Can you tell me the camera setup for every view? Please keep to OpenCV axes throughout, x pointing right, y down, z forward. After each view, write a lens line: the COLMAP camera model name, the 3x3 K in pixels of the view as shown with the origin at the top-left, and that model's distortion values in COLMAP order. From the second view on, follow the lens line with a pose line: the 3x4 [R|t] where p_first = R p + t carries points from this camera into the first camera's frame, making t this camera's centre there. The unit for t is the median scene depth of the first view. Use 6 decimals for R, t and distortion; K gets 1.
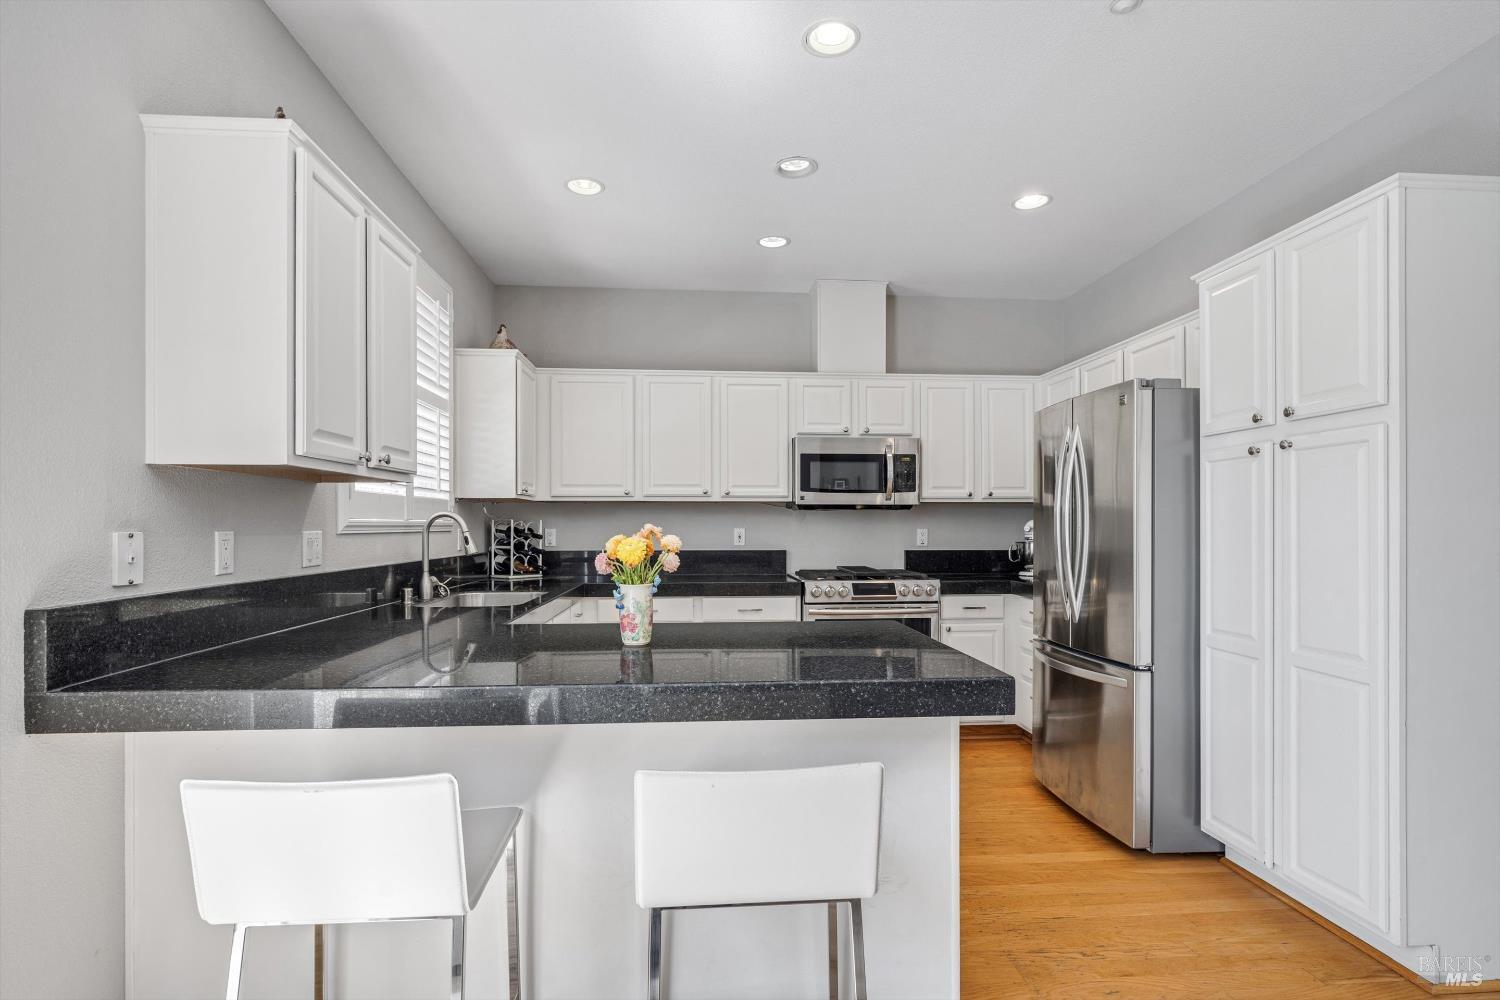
lens RADIAL K [[731.8, 0, 733.9], [0, 731.8, 522.2], [0, 0, 1]] dist [-0.000608, -0.000243]
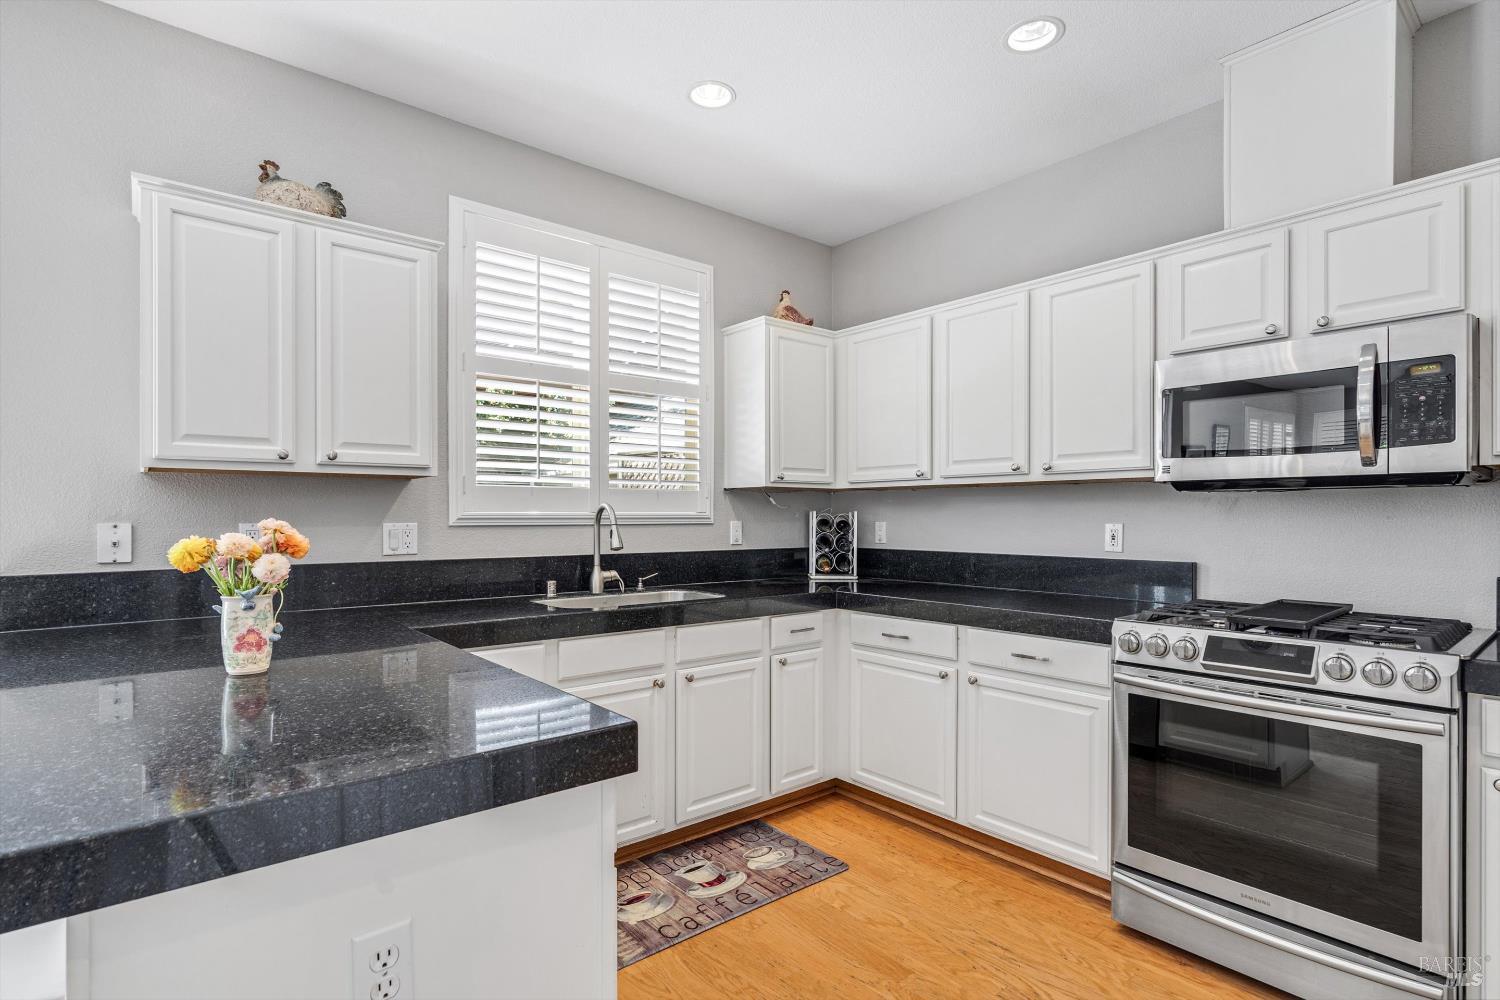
lens RADIAL K [[742.8, 0, 727.4], [0, 742.8, 514.8], [0, 0, 1]] dist [-0.000548, 0.000801]
pose [[0.575194, -0.000785, -0.818017, 0.359168], [0.005348, 0.999982, 0.002800, -0.002190], [0.818000, -0.005985, 0.575188, 0.405207]]
